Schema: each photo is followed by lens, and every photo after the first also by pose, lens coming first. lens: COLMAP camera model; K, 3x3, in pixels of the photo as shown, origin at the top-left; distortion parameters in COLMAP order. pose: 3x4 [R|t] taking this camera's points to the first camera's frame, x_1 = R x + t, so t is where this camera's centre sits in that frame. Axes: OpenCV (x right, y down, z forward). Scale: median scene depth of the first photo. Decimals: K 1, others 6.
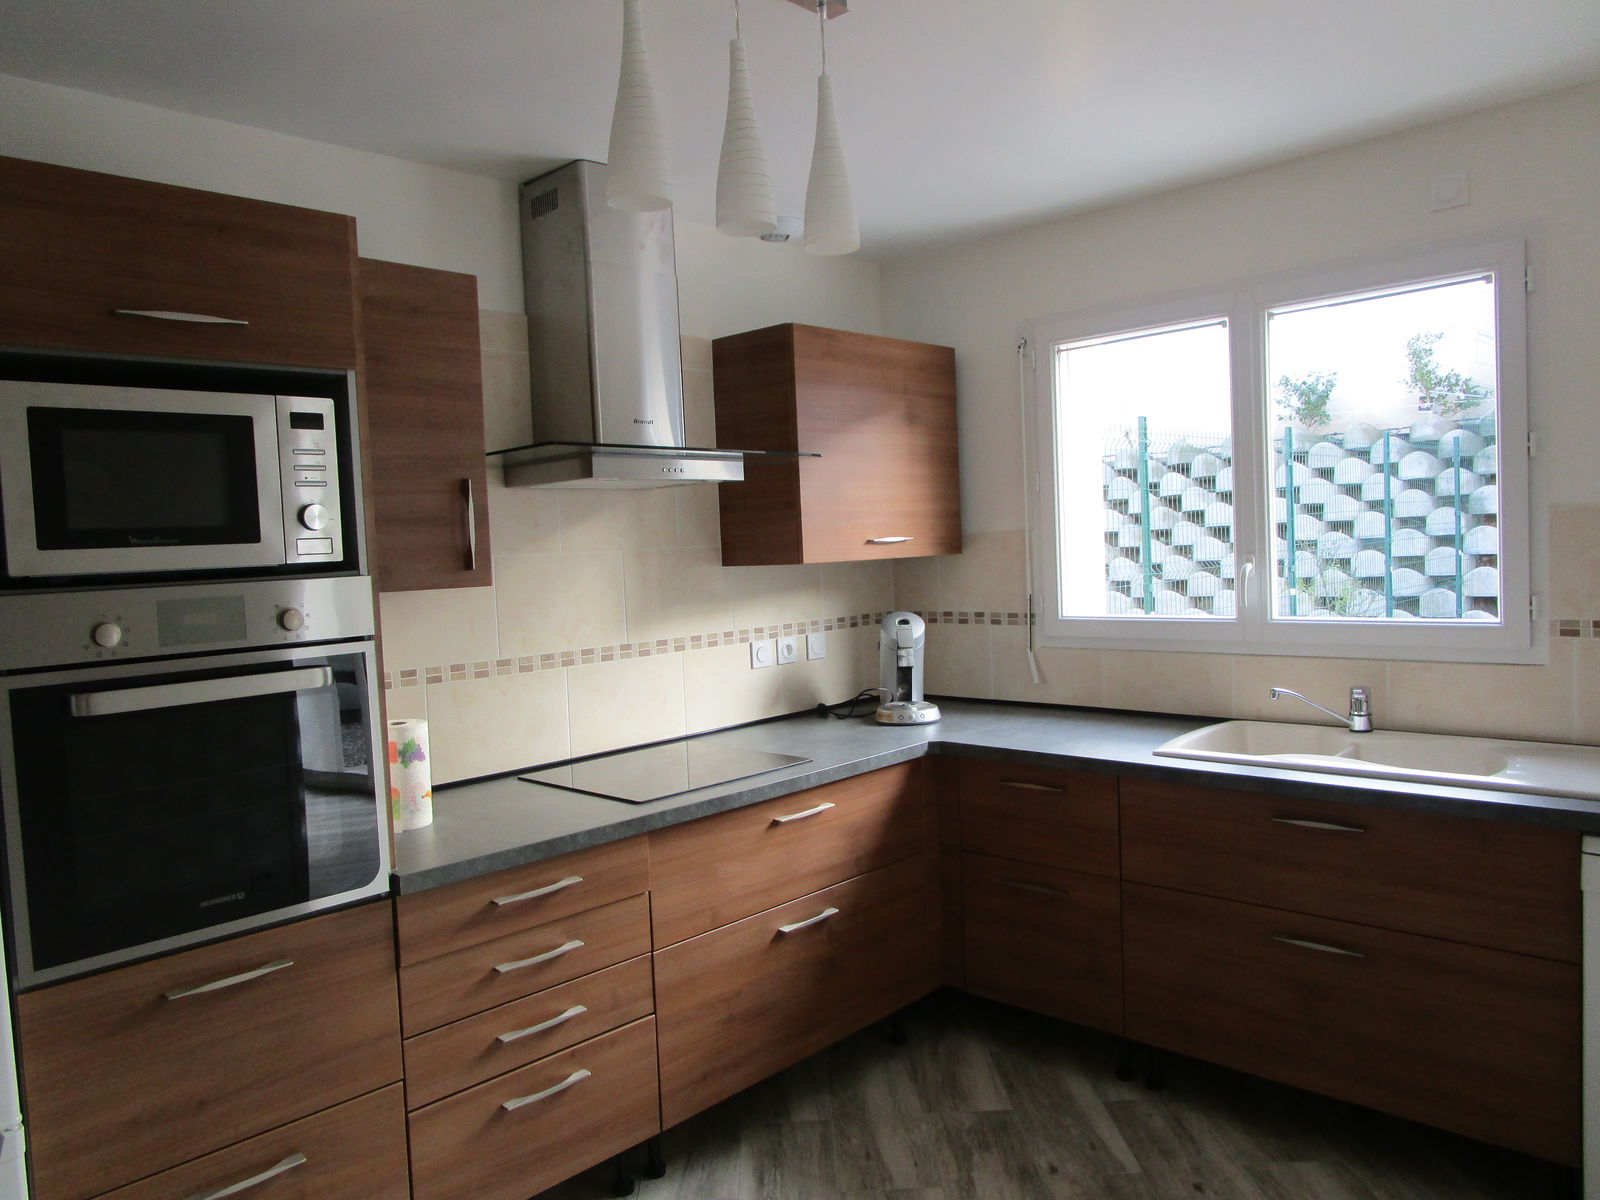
lens RADIAL K [[1142.3, 0, 807.5], [0, 1142.3, 600.2], [0, 0, 1]] dist [-0.025829, 0.005114]
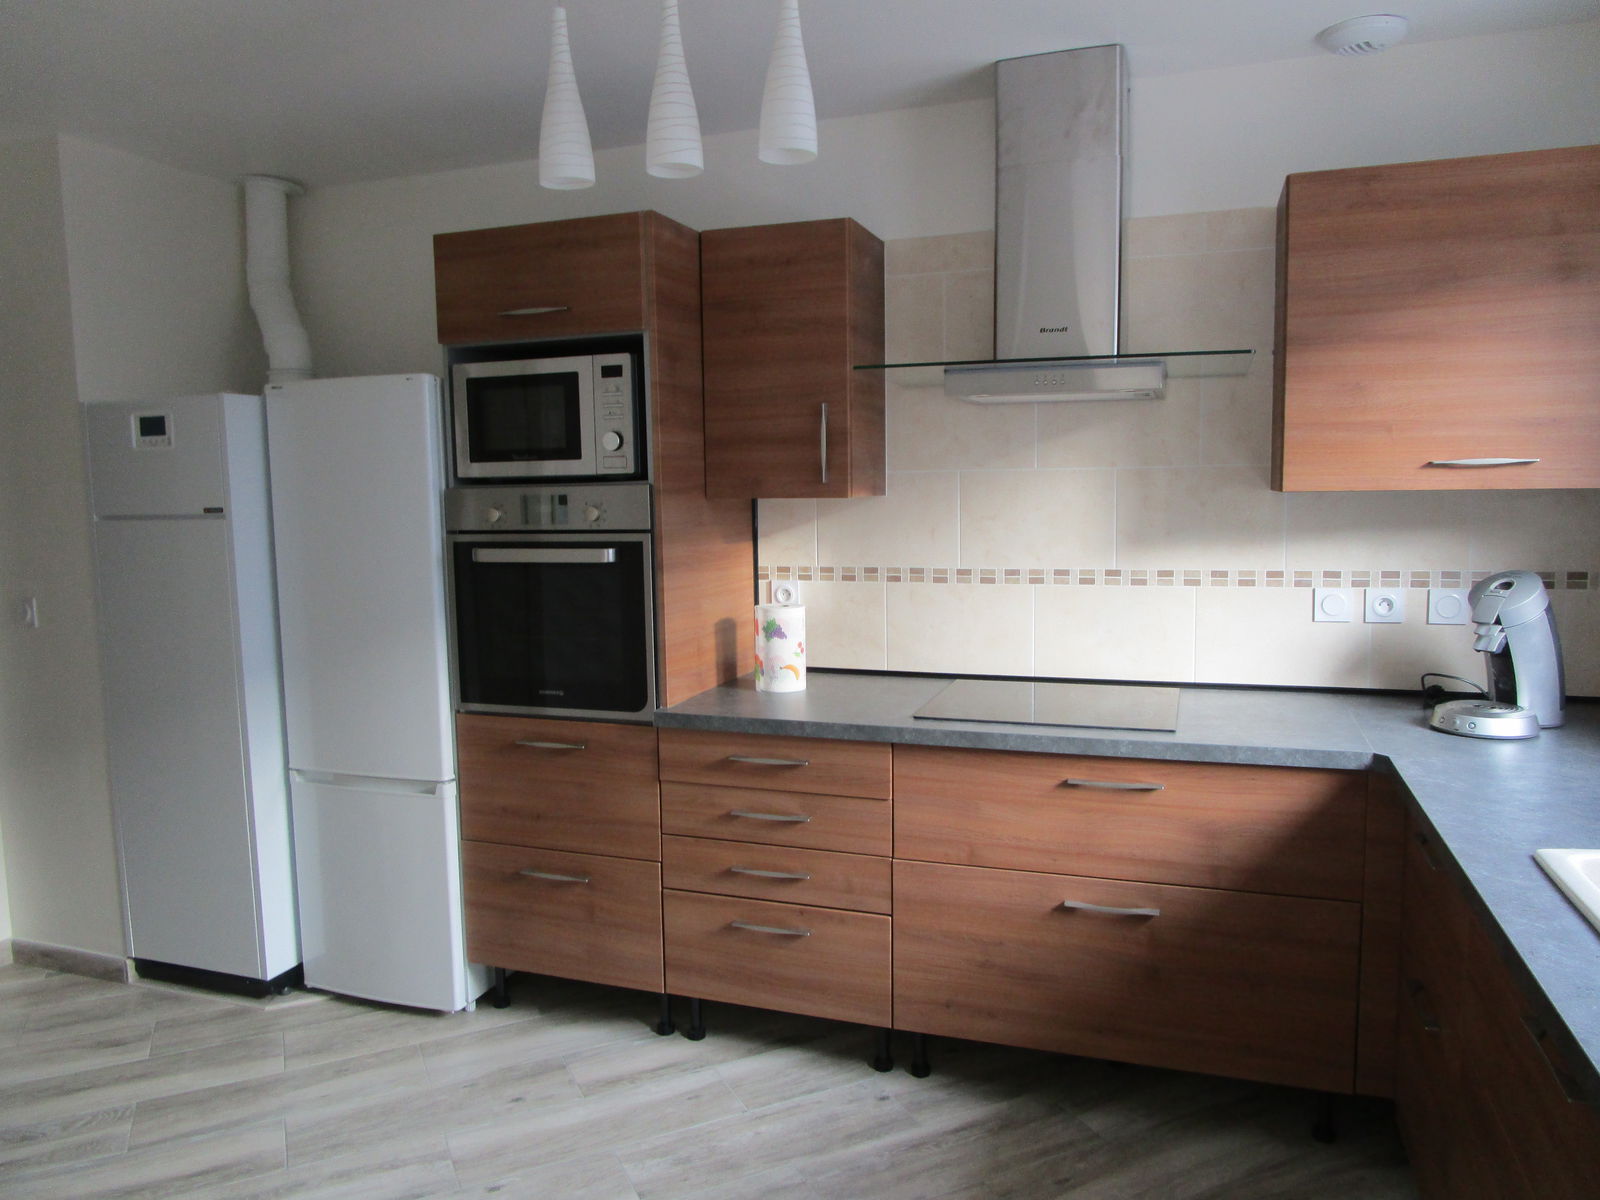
lens RADIAL K [[1142.3, 0, 806.0], [0, 1142.3, 601.1], [0, 0, 1]] dist [-0.025829, 0.005114]
pose [[0.403419, 0.130011, -0.905732, 0.630423], [-0.047984, 0.991498, 0.120950, -0.039148], [0.913756, -0.005333, 0.406228, 0.428366]]
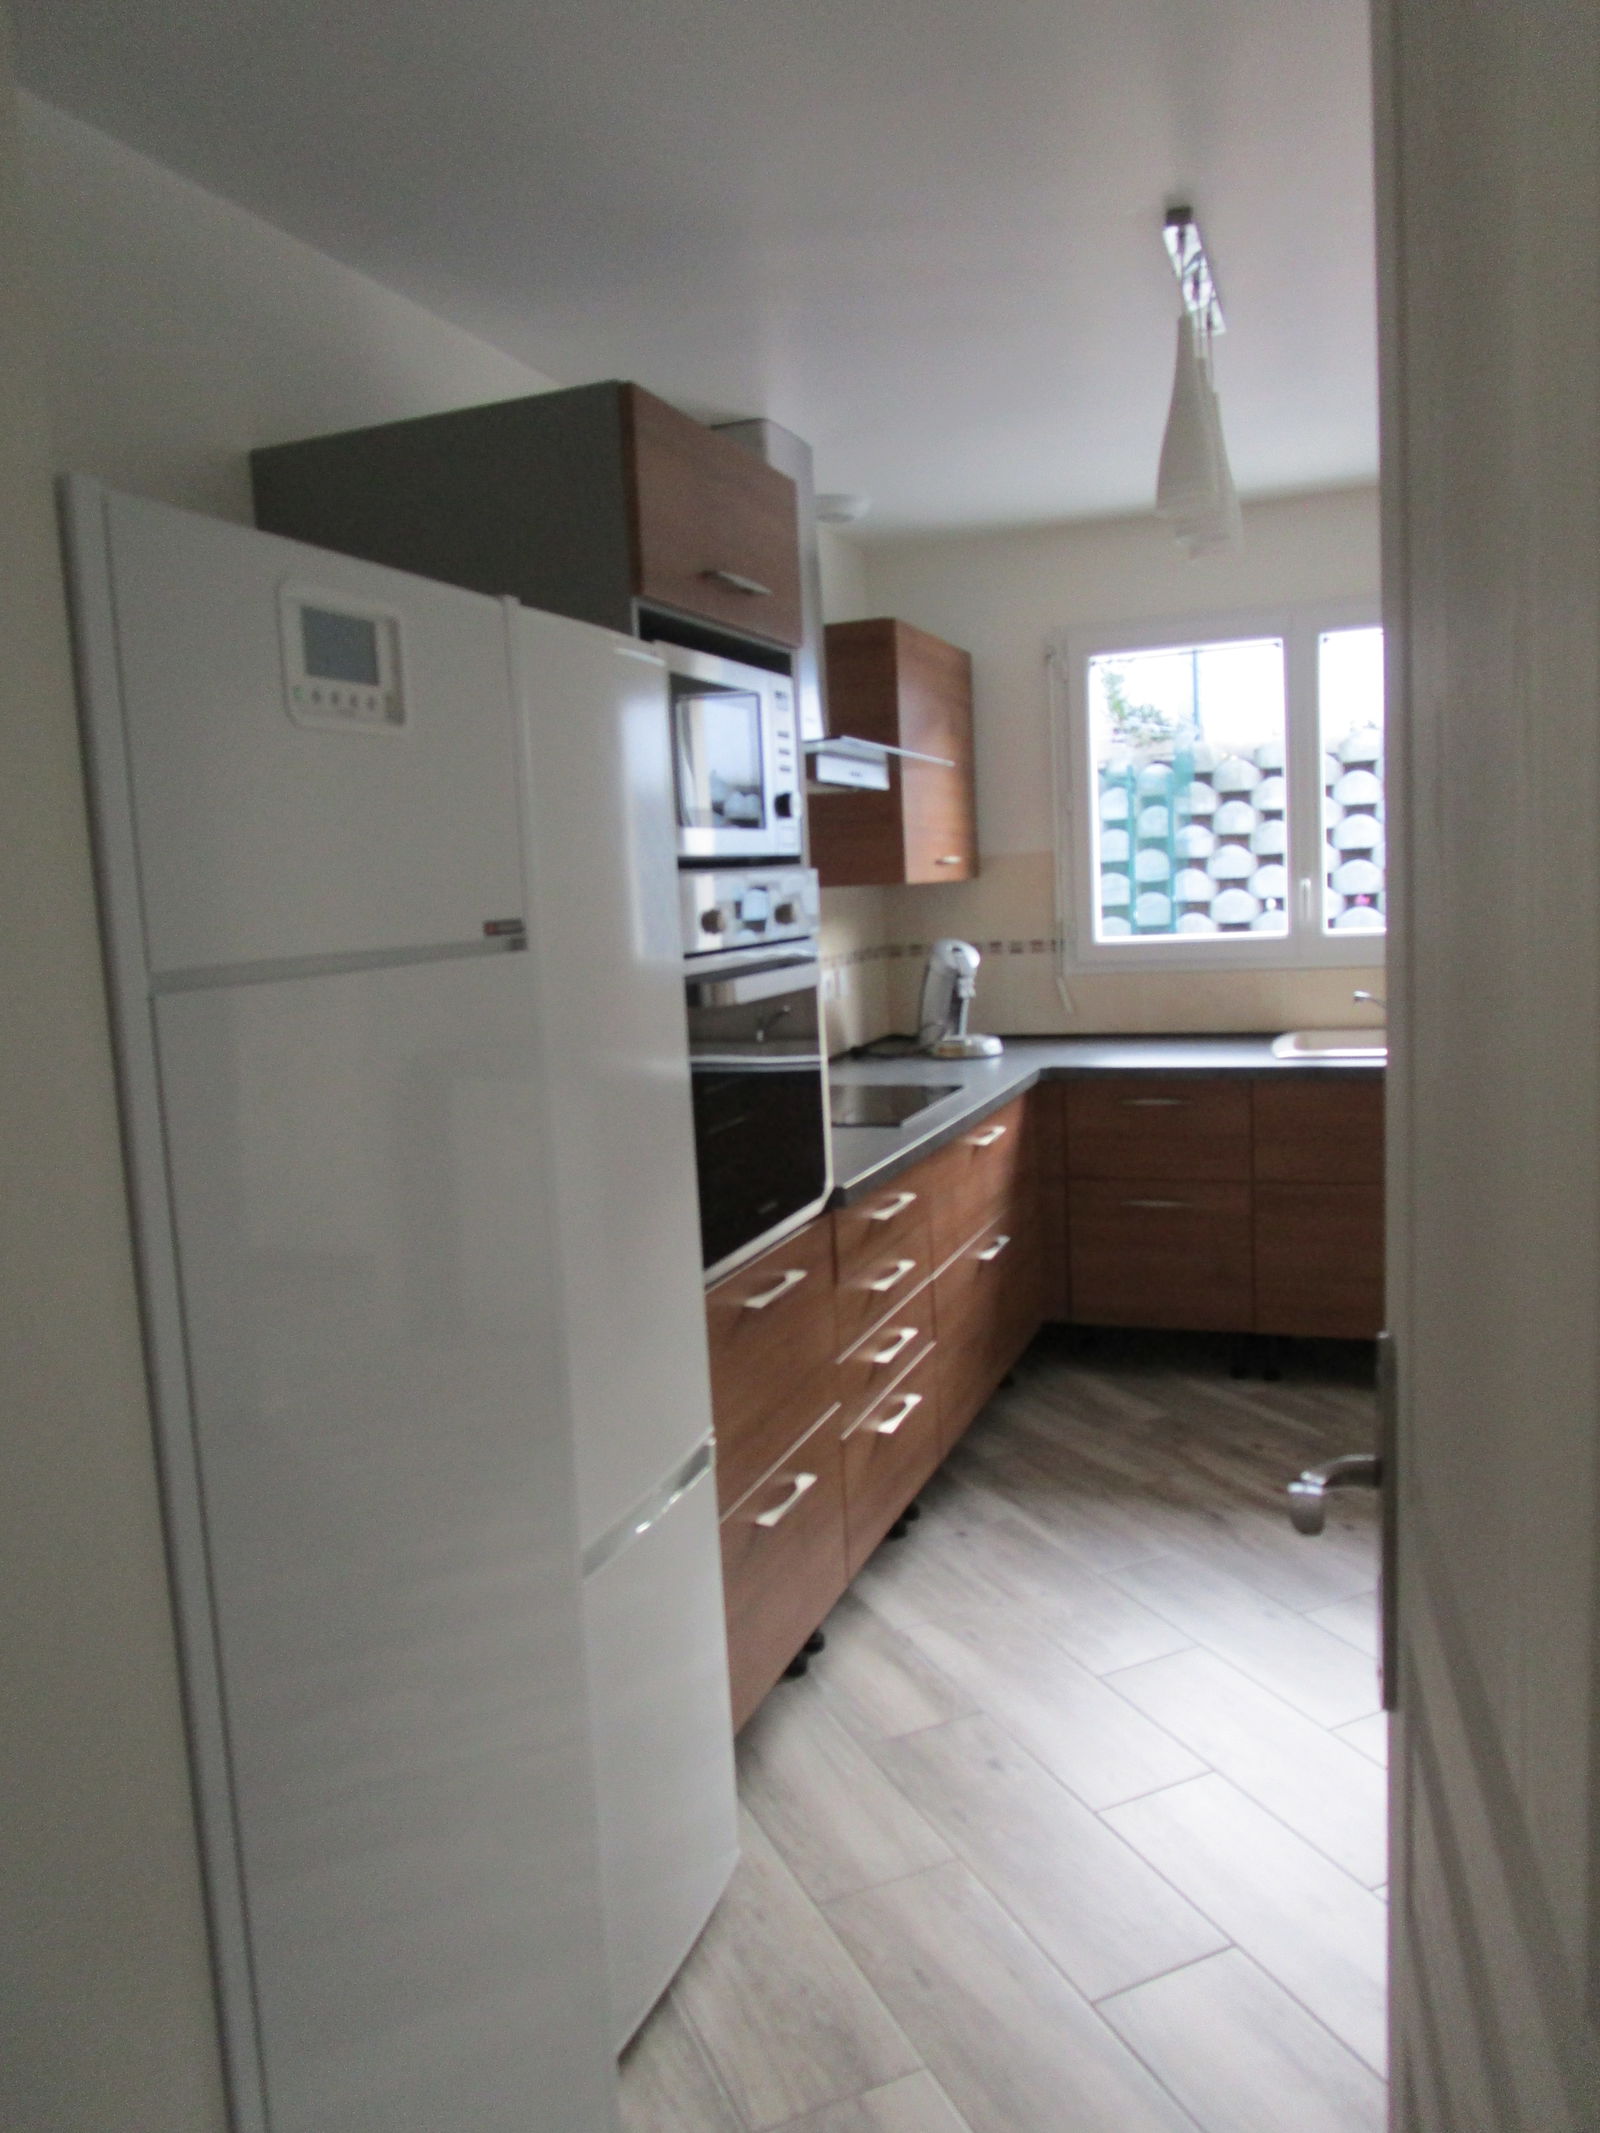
lens RADIAL K [[1522.8, 0, 796.0], [0, 1522.8, 1073.5], [0, 0, 1]] dist [-0.025829, 0.005114]
pose [[0.924328, -0.053545, 0.377825, -0.607144], [0.032987, 0.997612, 0.060681, 0.047745], [-0.380172, -0.043626, 0.923886, -0.112848]]
